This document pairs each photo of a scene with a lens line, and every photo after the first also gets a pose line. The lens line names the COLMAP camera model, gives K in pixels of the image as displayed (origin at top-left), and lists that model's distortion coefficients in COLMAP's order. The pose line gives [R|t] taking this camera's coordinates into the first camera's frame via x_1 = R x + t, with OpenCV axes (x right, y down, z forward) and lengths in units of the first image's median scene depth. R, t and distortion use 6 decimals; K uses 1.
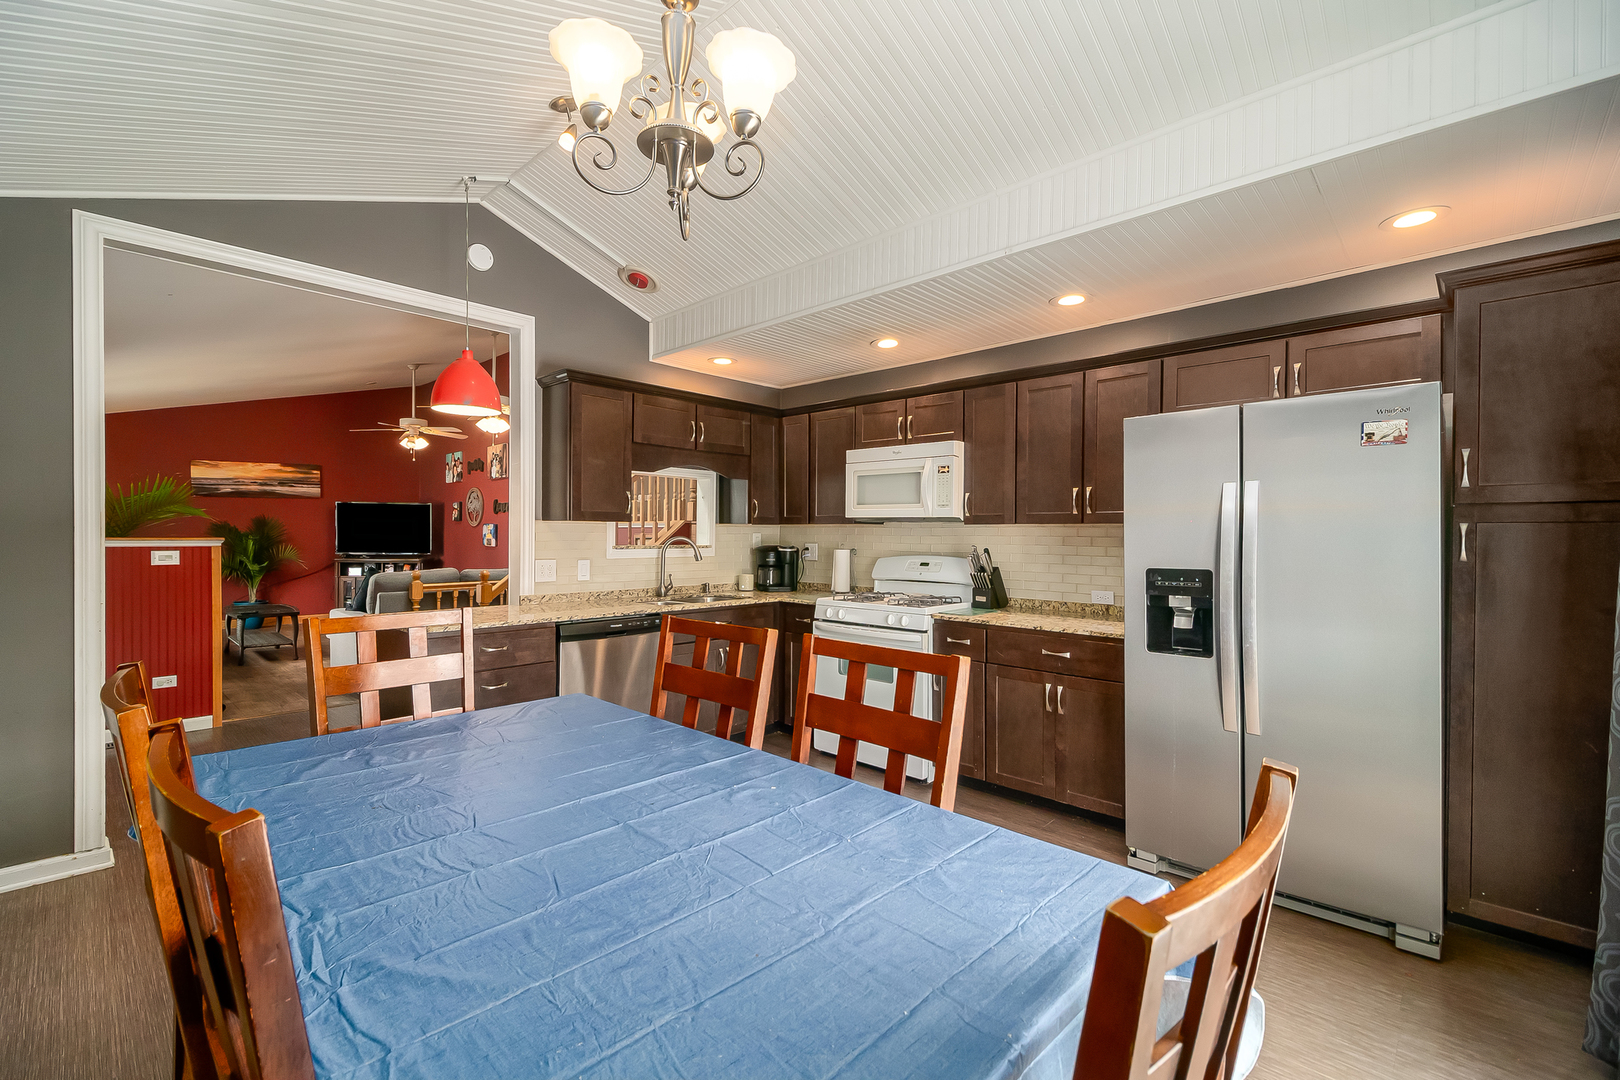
lens RADIAL K [[700.2, 0, 810.0], [0, 700.2, 540.0], [0, 0, 1]] dist [0.002601, -0.000083]
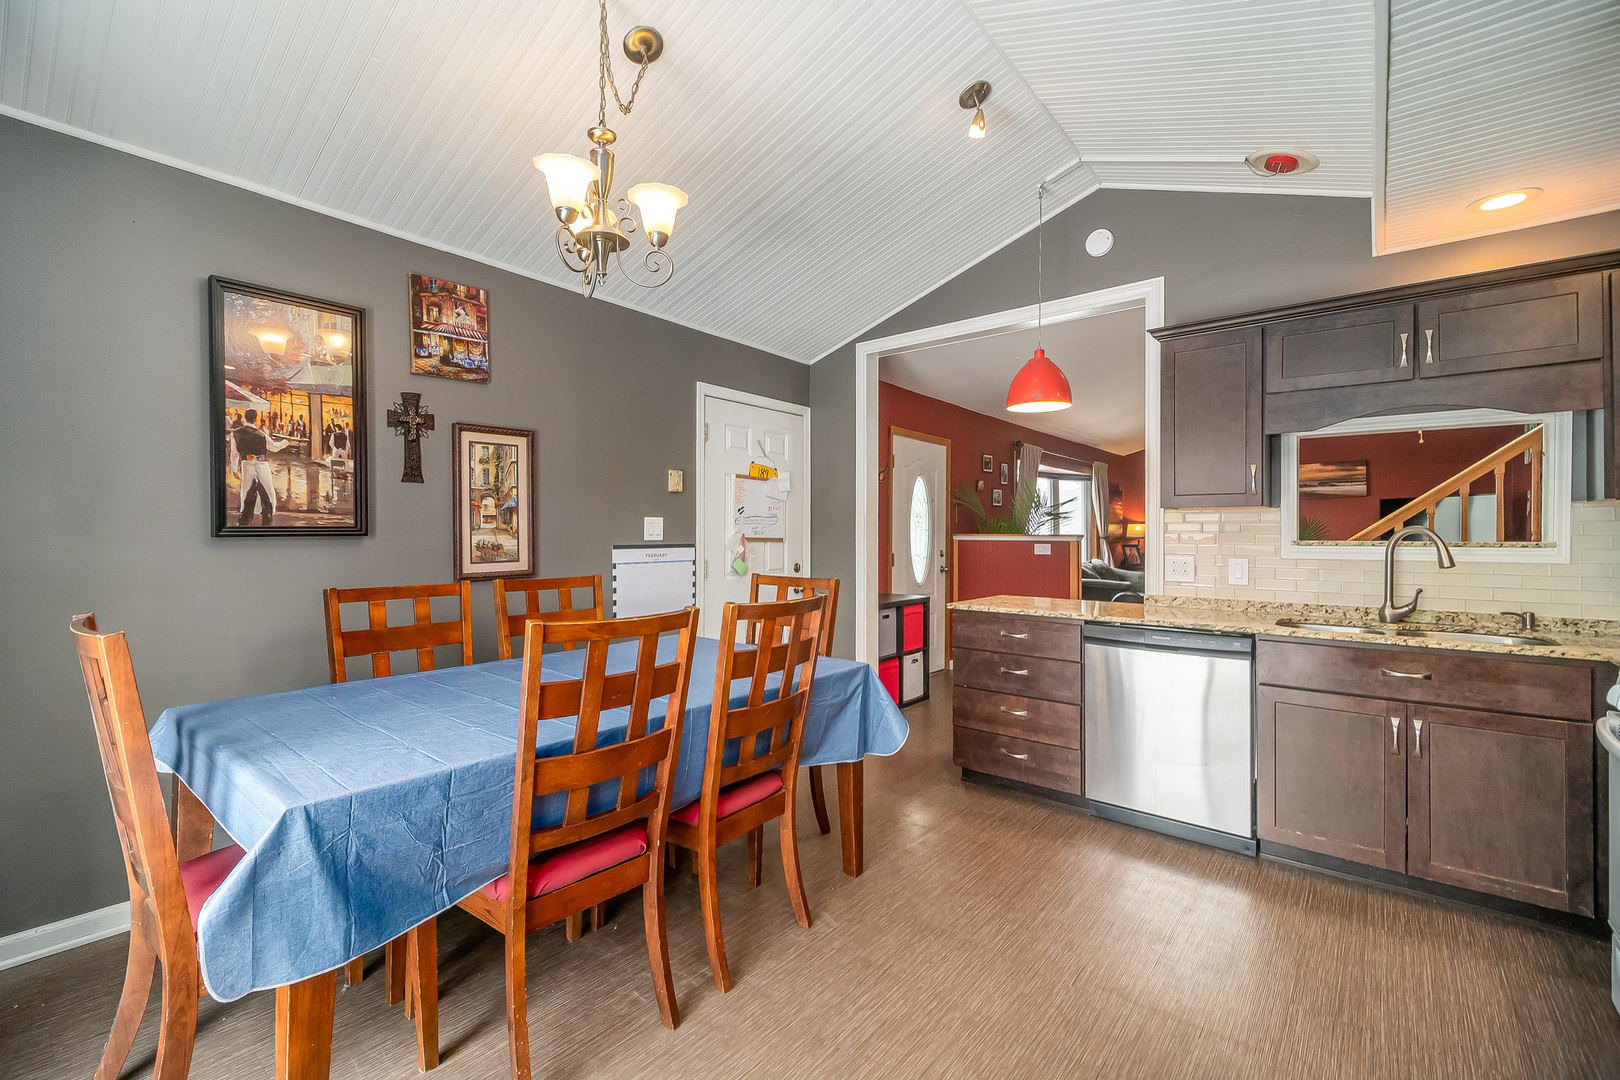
lens RADIAL K [[694.0, 0, 765.6], [0, 694.0, 534.5], [0, 0, 1]] dist [0.013859, -0.000123]
pose [[0.032776, -0.006752, -0.999440, 0.198355], [-0.011931, 0.999903, -0.007146, 0.006495], [0.999392, 0.012158, 0.032692, 0.207757]]
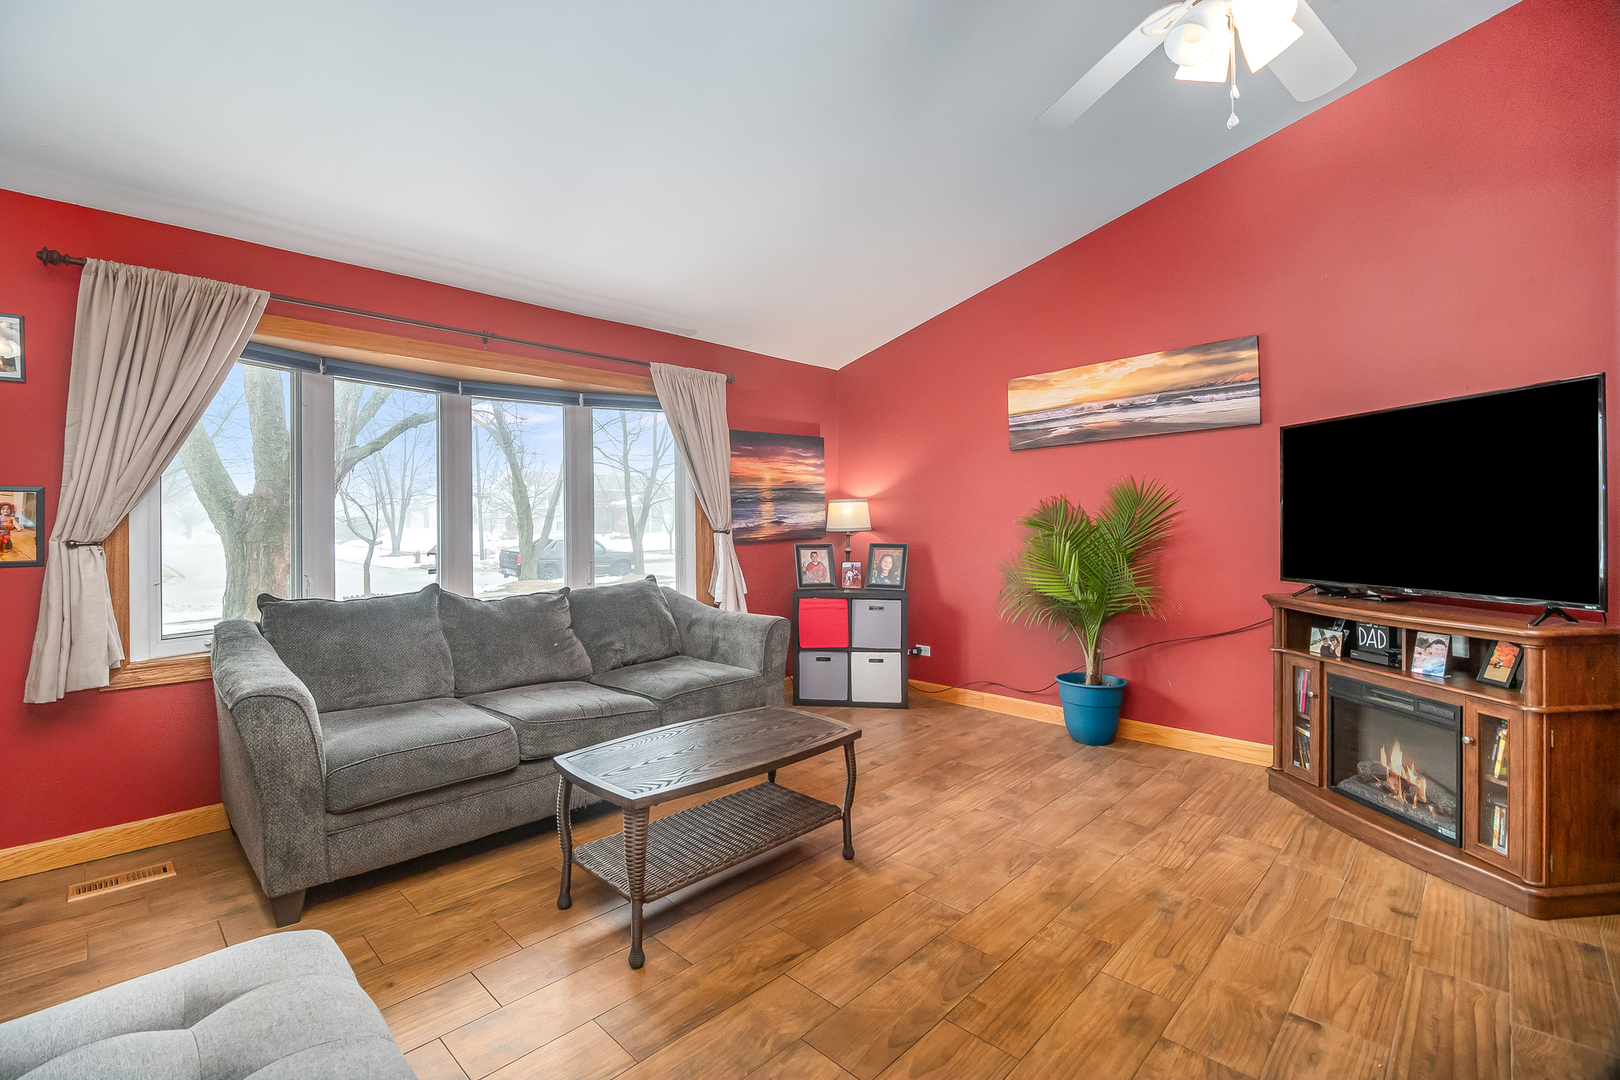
lens RADIAL K [[711.8, 0, 766.6], [0, 711.8, 520.5], [0, 0, 1]] dist [-0.009845, -0.001125]
pose [[-0.043351, -0.012271, -0.998985, -0.347523], [-0.006691, 0.999906, -0.011992, -0.003835], [0.999038, 0.006164, -0.043429, 0.821830]]
